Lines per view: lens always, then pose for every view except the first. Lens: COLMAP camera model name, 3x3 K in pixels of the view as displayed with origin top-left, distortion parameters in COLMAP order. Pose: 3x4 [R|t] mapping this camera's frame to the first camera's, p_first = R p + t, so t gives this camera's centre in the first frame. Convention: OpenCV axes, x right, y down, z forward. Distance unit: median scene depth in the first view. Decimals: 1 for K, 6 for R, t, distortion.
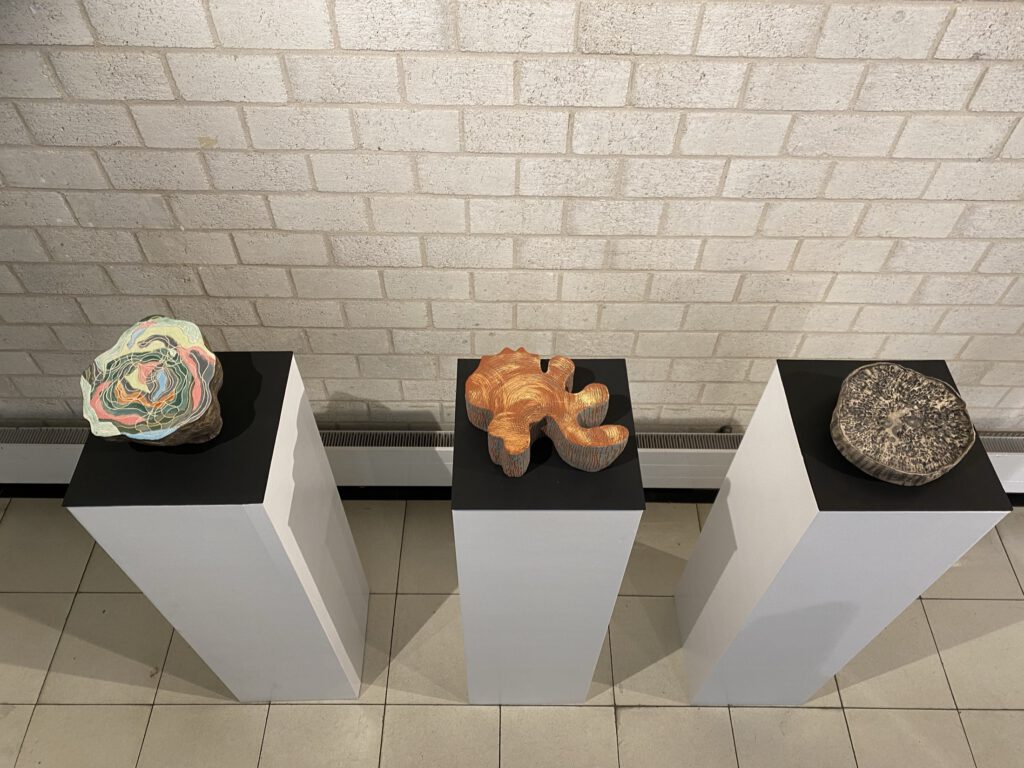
lens RADIAL K [[775.9, 0, 512.0], [0, 775.9, 384.0], [0, 0, 1]] dist [0.019980, 0.001040]
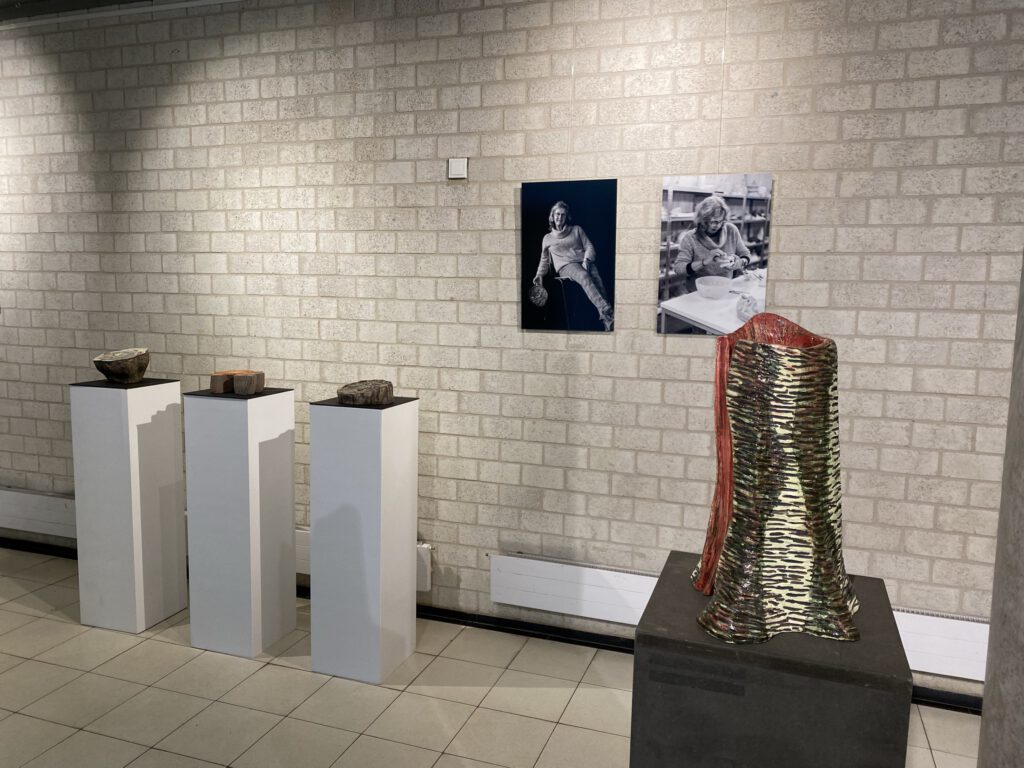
lens RADIAL K [[792.5, 0, 512.0], [0, 792.5, 384.0], [0, 0, 1]] dist [0.114133, -0.261425]
pose [[0.937605, 0.041042, -0.345272, 1.516250], [-0.276289, 0.690814, -0.668162, 1.312832], [0.211095, 0.721867, 0.659050, -0.426287]]
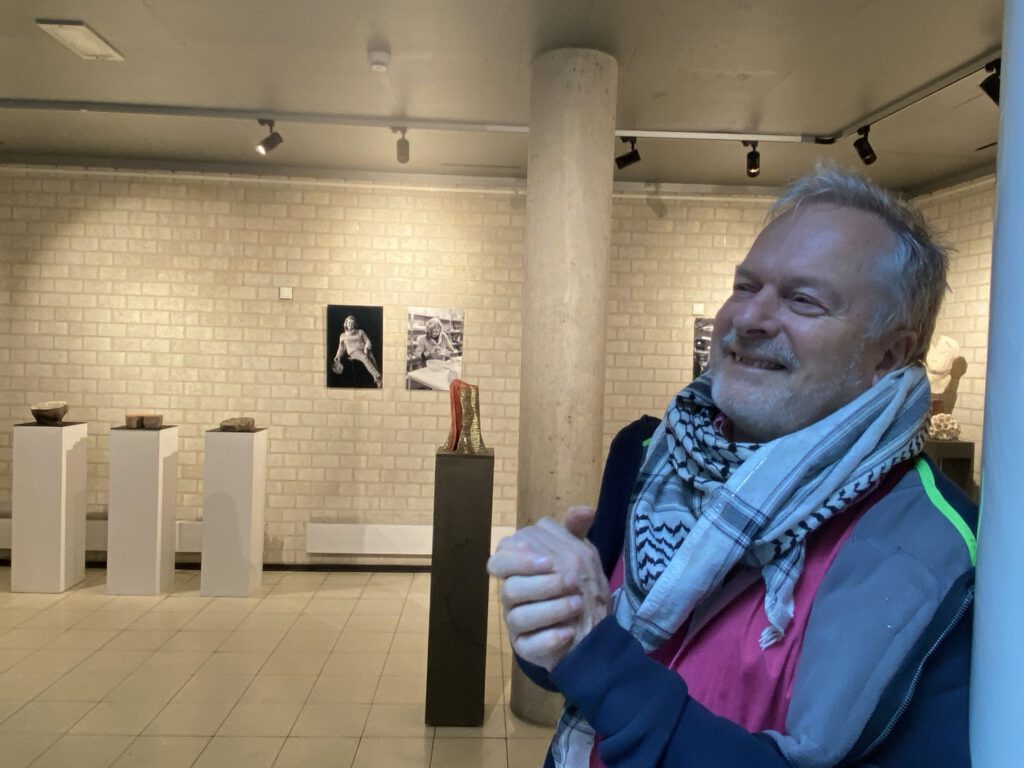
lens RADIAL K [[742.3, 0, 512.0], [0, 742.3, 384.0], [0, 0, 1]] dist [0.030800, -0.001777]
pose [[0.999560, 0.014855, 0.025661, 1.562477], [0.010554, 0.630508, -0.776111, 2.483161], [-0.027709, 0.776040, 0.630074, -1.353571]]
